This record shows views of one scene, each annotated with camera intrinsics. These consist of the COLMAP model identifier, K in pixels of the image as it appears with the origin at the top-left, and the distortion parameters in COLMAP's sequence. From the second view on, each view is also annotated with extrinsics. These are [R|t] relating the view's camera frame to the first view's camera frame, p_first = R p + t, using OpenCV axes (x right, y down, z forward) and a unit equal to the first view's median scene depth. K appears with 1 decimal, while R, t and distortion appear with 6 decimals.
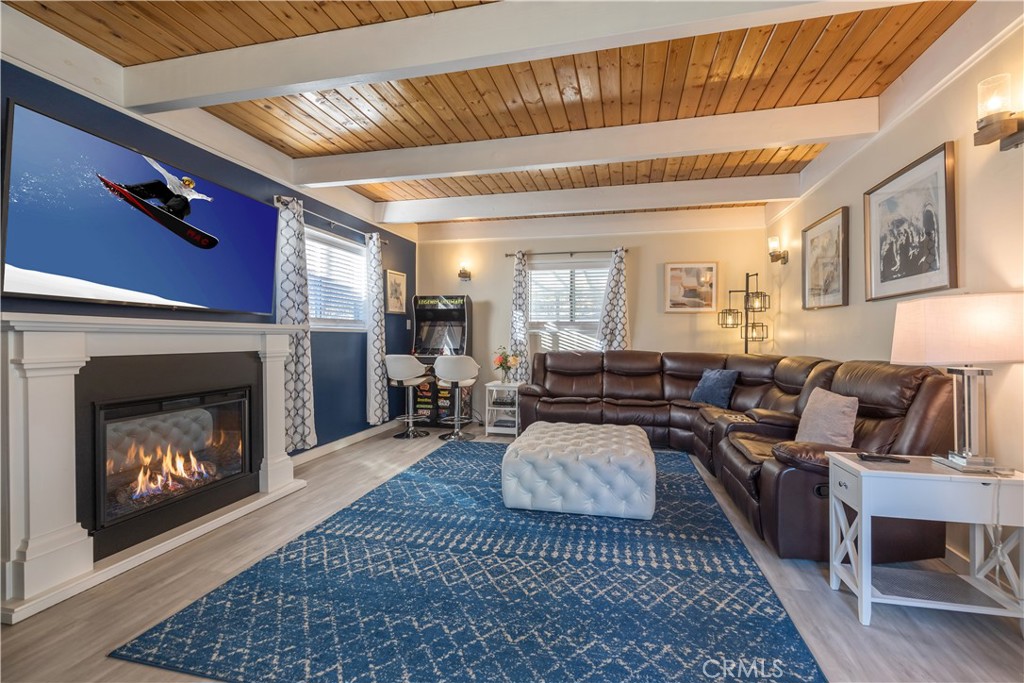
lens RADIAL K [[401.0, 0, 507.7], [0, 401.0, 337.8], [0, 0, 1]] dist [-0.001860, -0.000066]
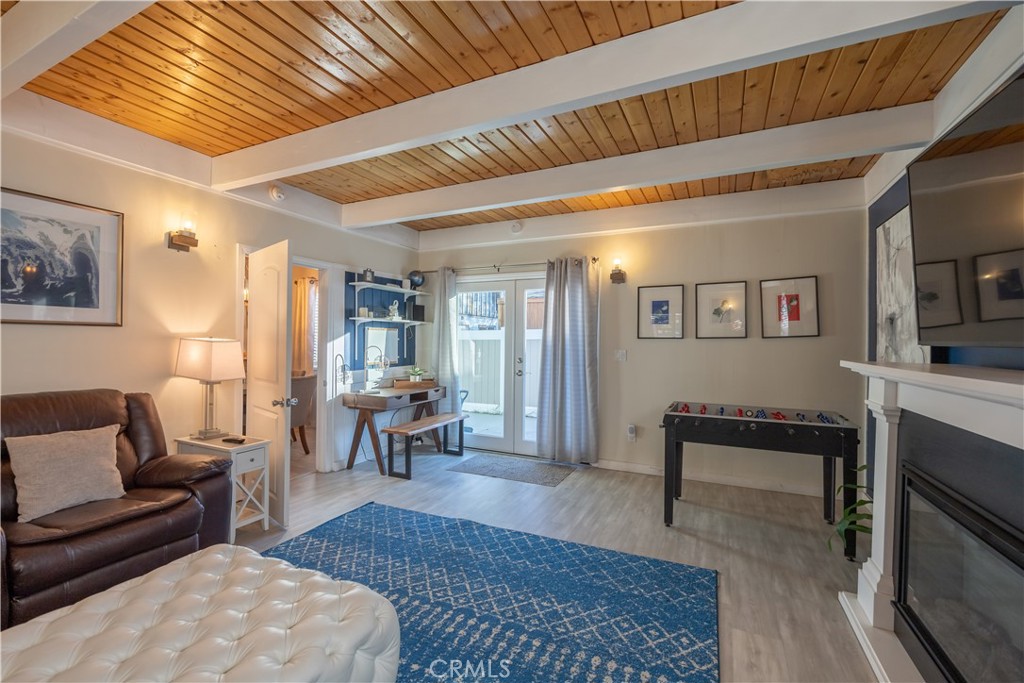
lens RADIAL K [[436.3, 0, 511.8], [0, 436.3, 340.5], [0, 0, 1]] dist [0.000095, 0.000010]
pose [[-0.985787, -0.010757, 0.167654, -0.331671], [-0.010588, 0.999942, 0.001906, -0.080040], [-0.167665, 0.000104, -0.985844, 1.993598]]
